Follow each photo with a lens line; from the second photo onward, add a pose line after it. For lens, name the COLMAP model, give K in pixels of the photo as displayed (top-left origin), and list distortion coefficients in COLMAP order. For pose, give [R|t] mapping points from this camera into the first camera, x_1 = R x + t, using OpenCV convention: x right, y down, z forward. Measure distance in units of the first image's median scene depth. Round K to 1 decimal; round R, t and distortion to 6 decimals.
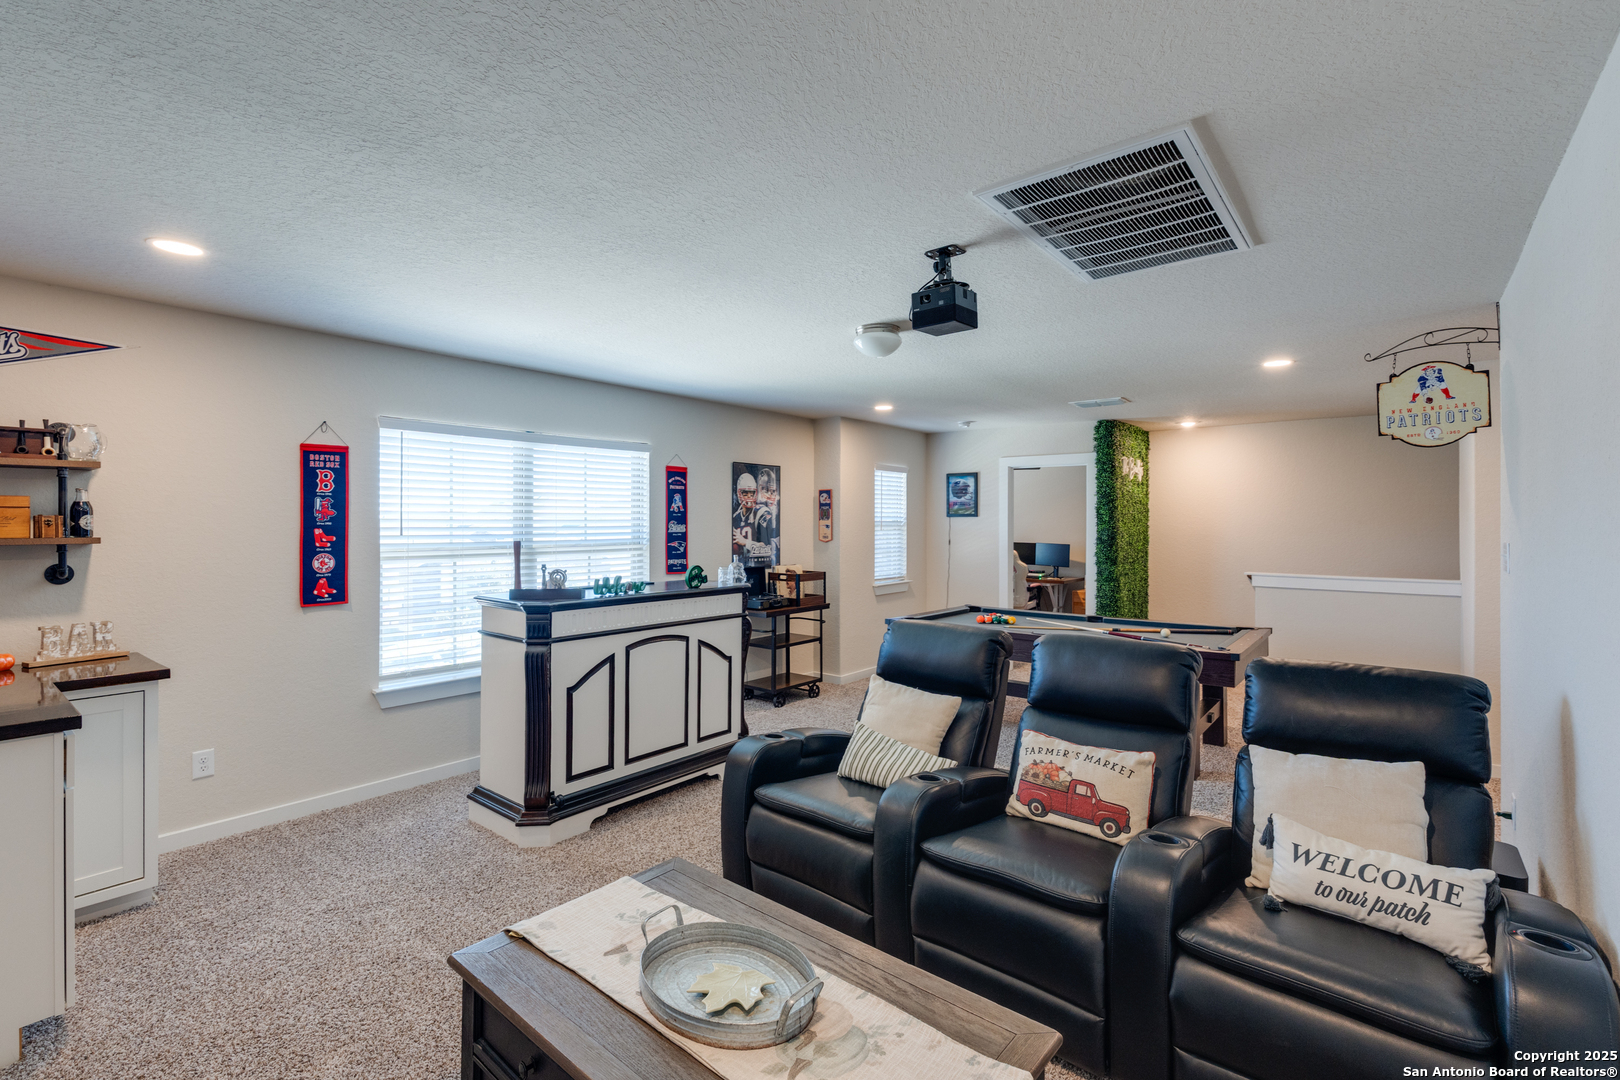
lens RADIAL K [[715.0, 0, 817.6], [0, 715.0, 520.8], [0, 0, 1]] dist [-0.004201, 0.000013]
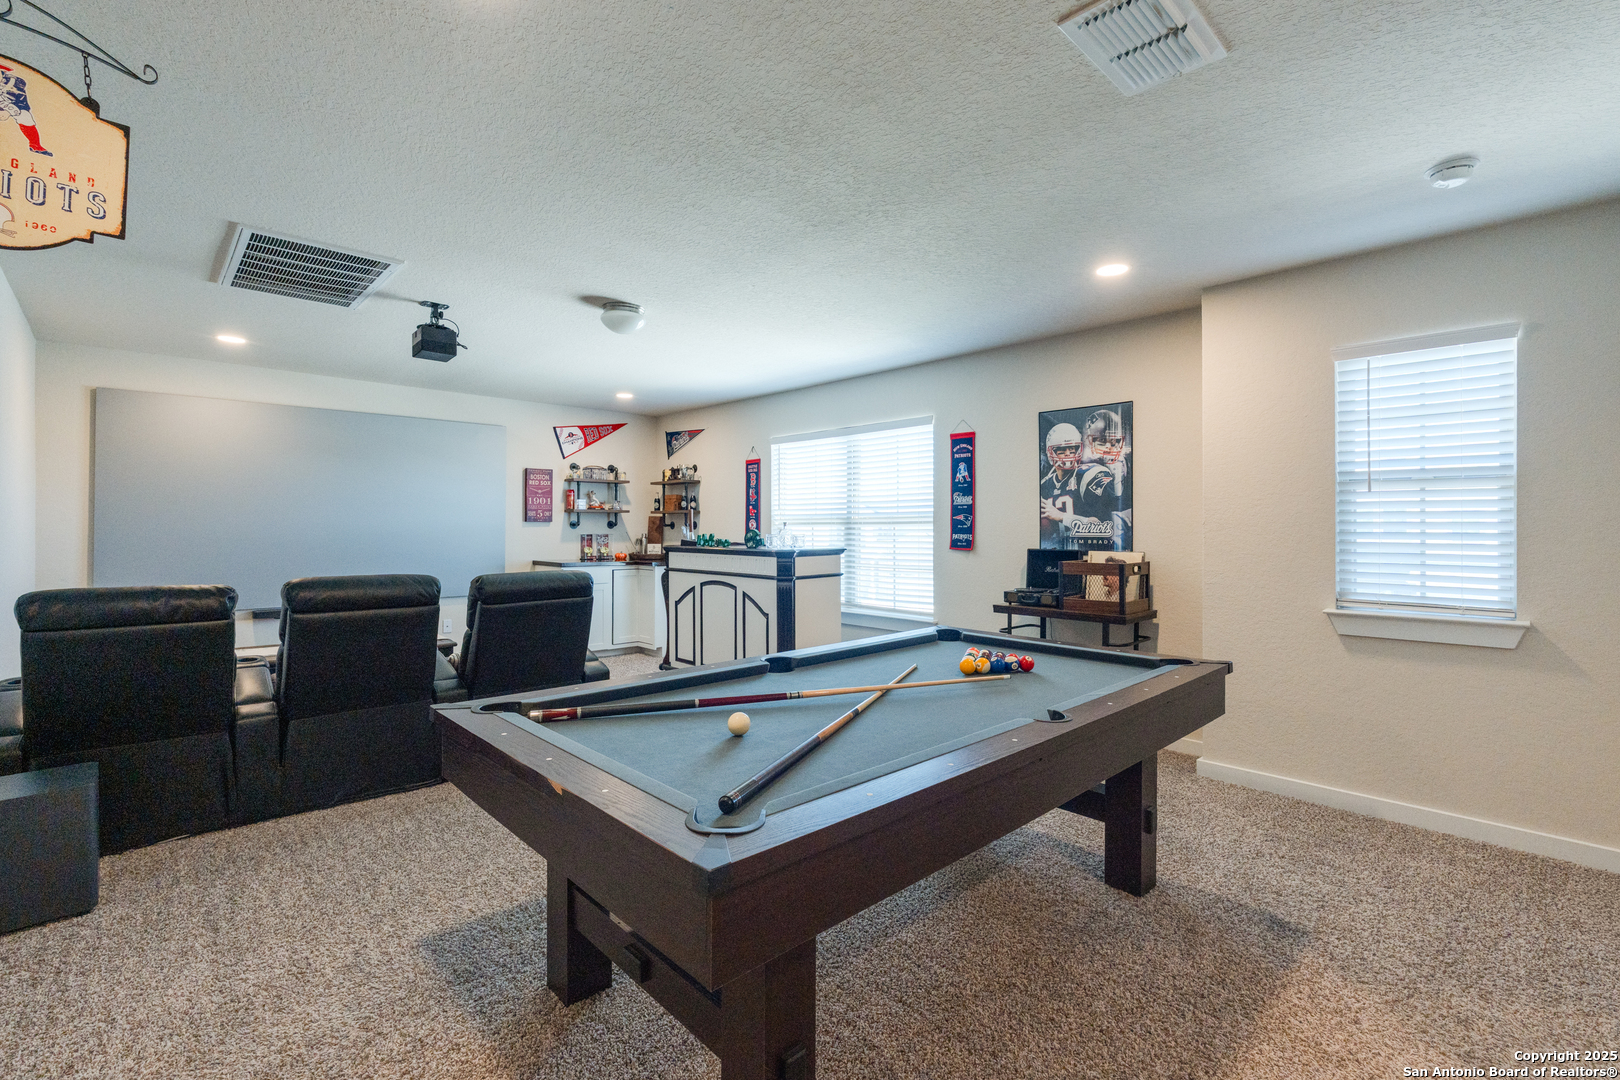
lens RADIAL K [[715.0, 0, 817.6], [0, 715.0, 520.8], [0, 0, 1]] dist [-0.004201, 0.000013]
pose [[-0.117069, -0.005960, -0.993106, 0.726707], [0.004782, 0.999967, -0.006565, 0.041547], [0.993112, -0.005517, -0.117037, 0.914432]]
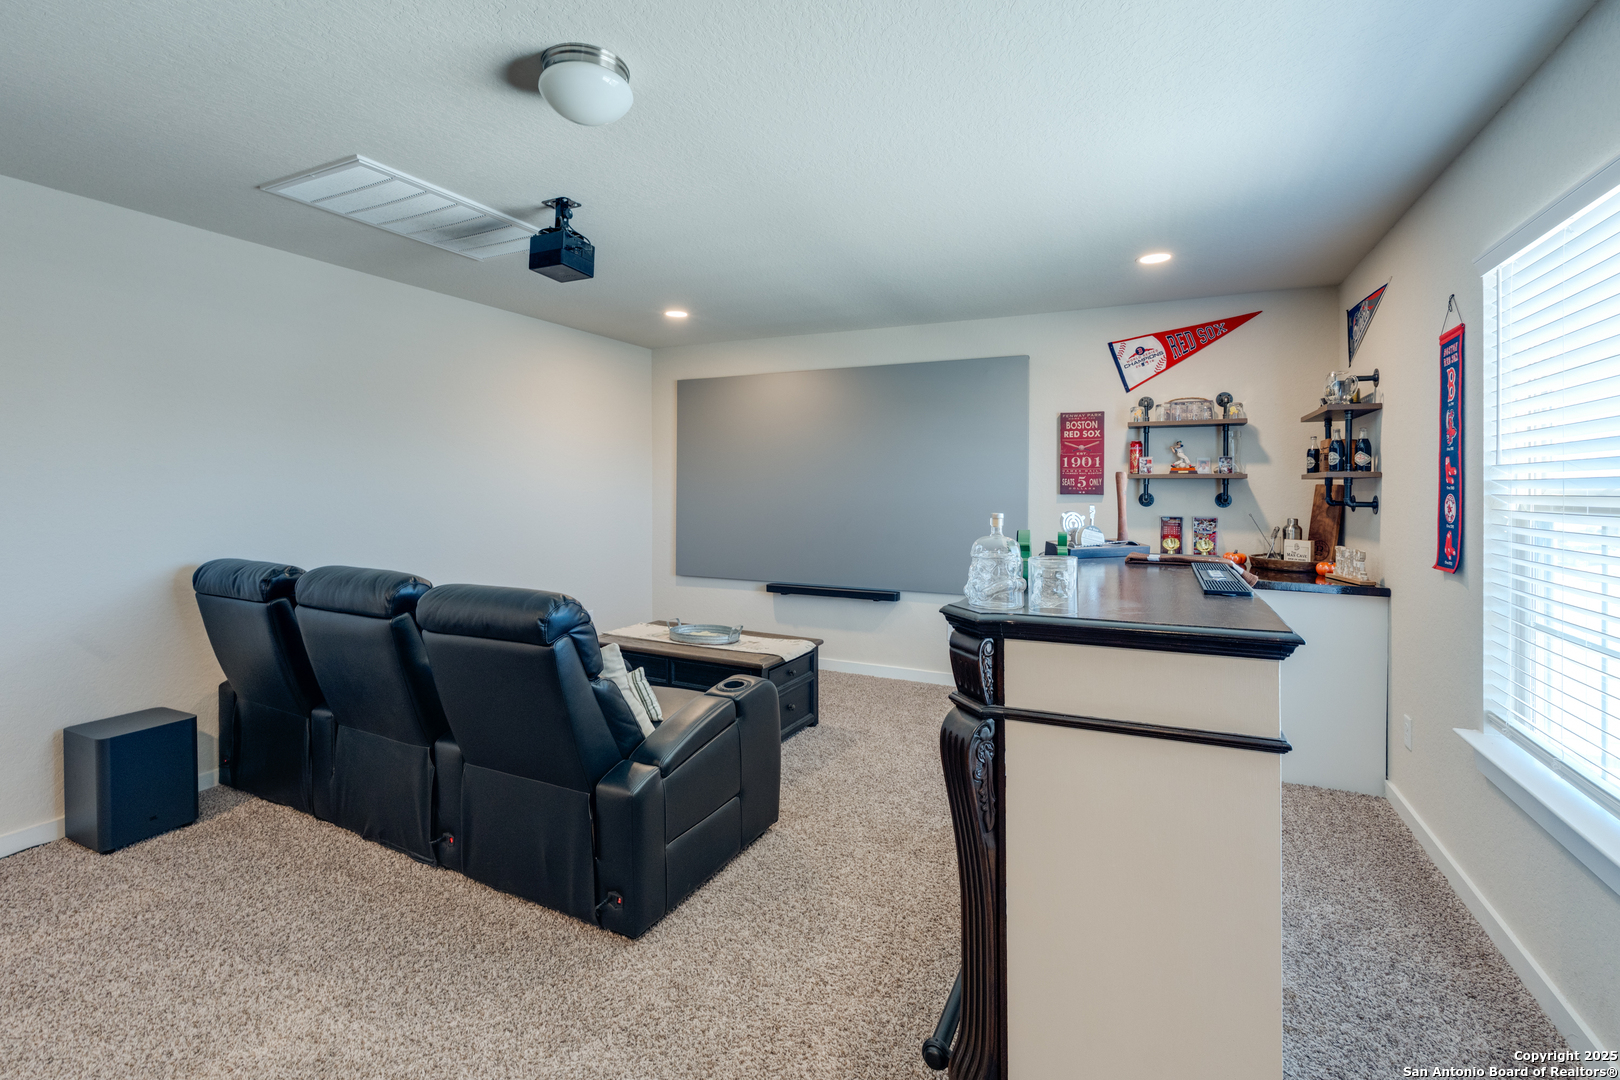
lens RADIAL K [[724.4, 0, 812.3], [0, 724.4, 487.6], [0, 0, 1]] dist [-0.002049, -0.000836]
pose [[-0.972693, -0.004151, -0.232059, 0.025422], [-0.003125, 0.999984, -0.004790, 0.029835], [0.232076, -0.003934, -0.972690, 1.007708]]
